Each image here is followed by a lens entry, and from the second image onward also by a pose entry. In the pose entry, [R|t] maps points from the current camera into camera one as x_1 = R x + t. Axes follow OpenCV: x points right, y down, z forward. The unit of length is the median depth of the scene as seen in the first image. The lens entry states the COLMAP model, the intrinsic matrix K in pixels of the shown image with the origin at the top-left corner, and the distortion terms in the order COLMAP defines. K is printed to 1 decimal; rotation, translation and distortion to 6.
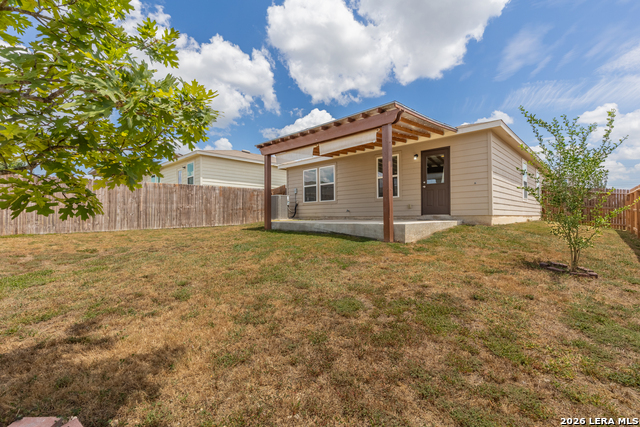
lens RADIAL K [[286.8, 0, 321.8], [0, 286.8, 212.3], [0, 0, 1]] dist [0.005513, 0.000059]
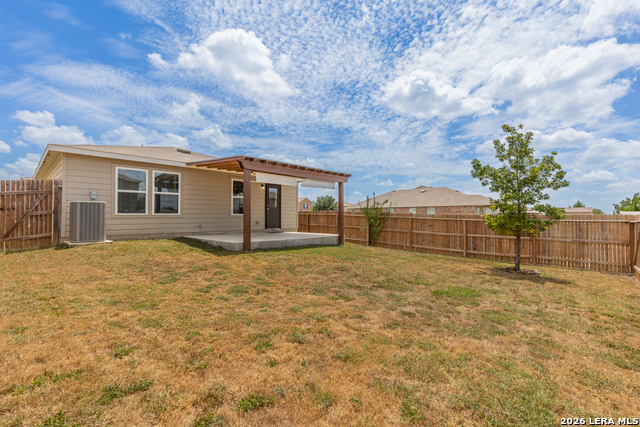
lens RADIAL K [[286.8, 0, 321.8], [0, 286.8, 212.3], [0, 0, 1]] dist [0.005513, 0.000059]
pose [[0.000789, 0.025304, 0.999679, -1.026602], [-0.013462, 0.999589, -0.025291, -0.038516], [-0.999909, -0.013438, 0.001129, 0.702832]]
